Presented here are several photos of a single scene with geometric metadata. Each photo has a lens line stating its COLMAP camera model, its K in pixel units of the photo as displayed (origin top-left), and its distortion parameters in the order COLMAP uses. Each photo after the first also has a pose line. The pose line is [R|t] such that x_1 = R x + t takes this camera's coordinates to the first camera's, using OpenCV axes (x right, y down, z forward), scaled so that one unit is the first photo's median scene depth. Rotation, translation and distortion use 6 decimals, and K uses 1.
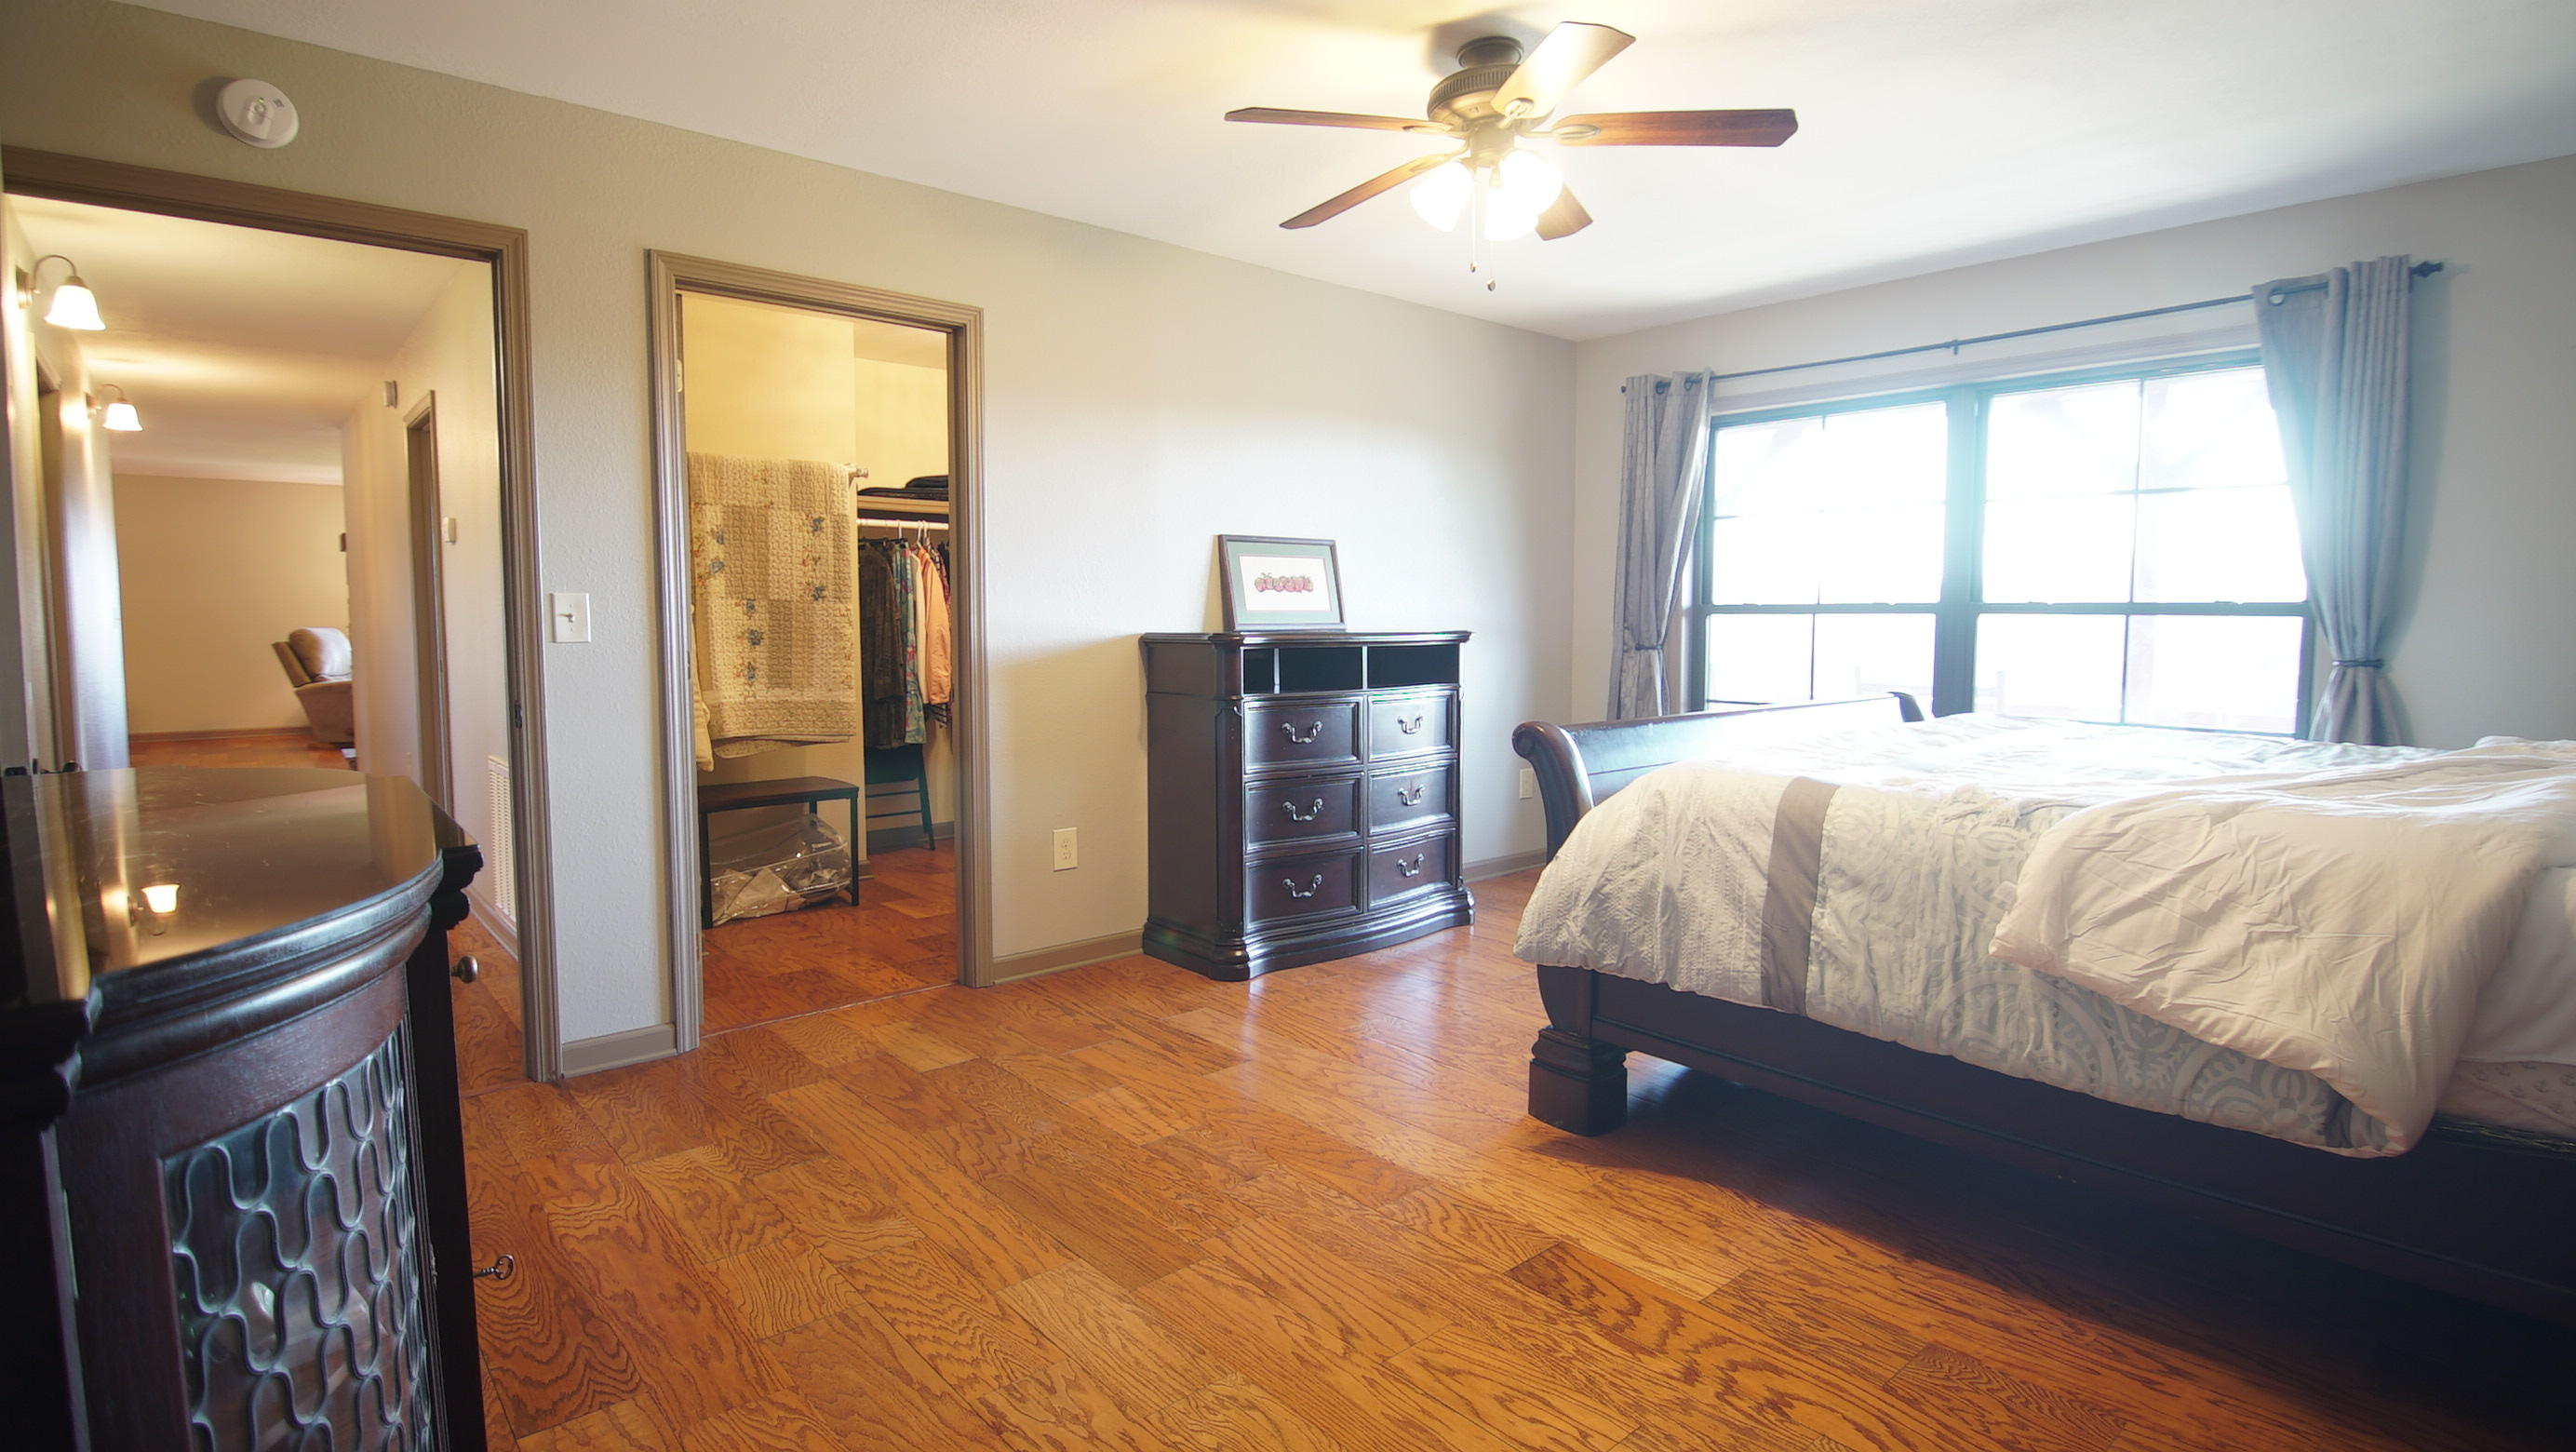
lens RADIAL K [[1245.6, 0, 1281.4], [0, 1245.6, 706.2], [0, 0, 1]] dist [-0.003322, -0.013624]
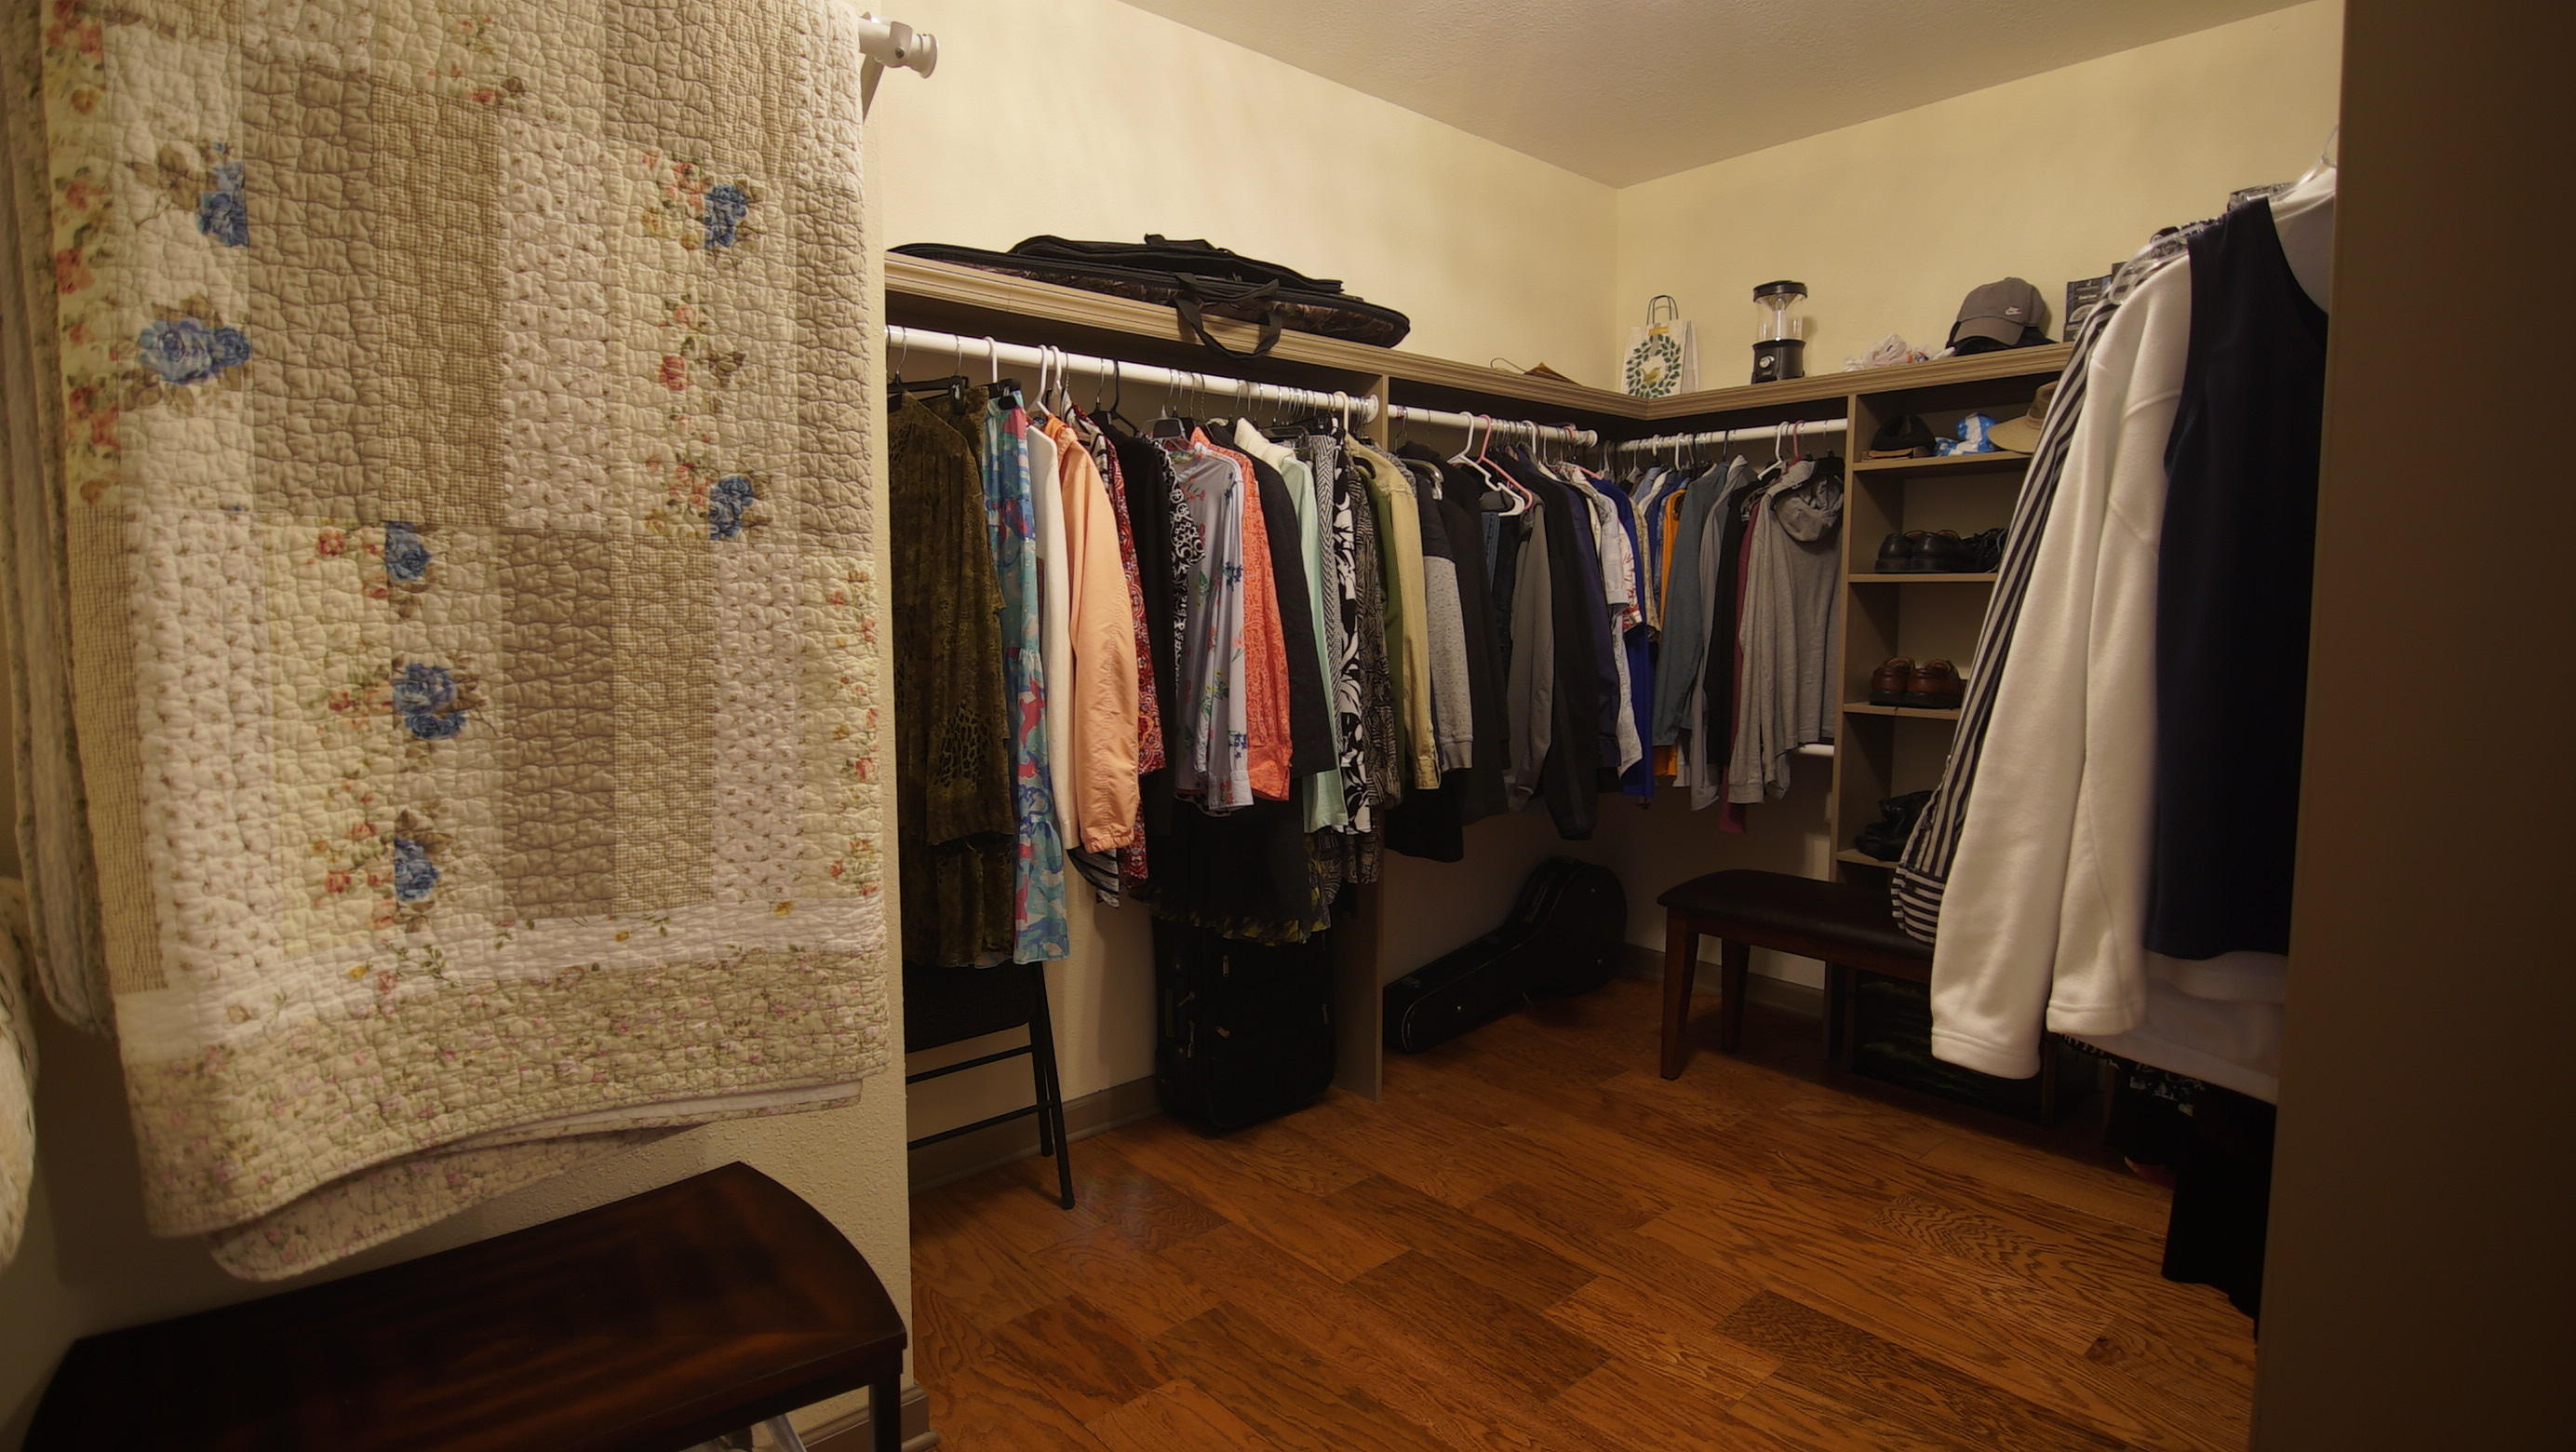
lens RADIAL K [[1251.0, 0, 1278.2], [0, 1251.0, 705.7], [0, 0, 1]] dist [-0.007001, -0.009360]
pose [[0.999993, 0.003840, 0.000099, -0.266763], [-0.003841, 0.999931, 0.011084, -0.055483], [-0.000057, -0.011084, 0.999939, 0.758217]]
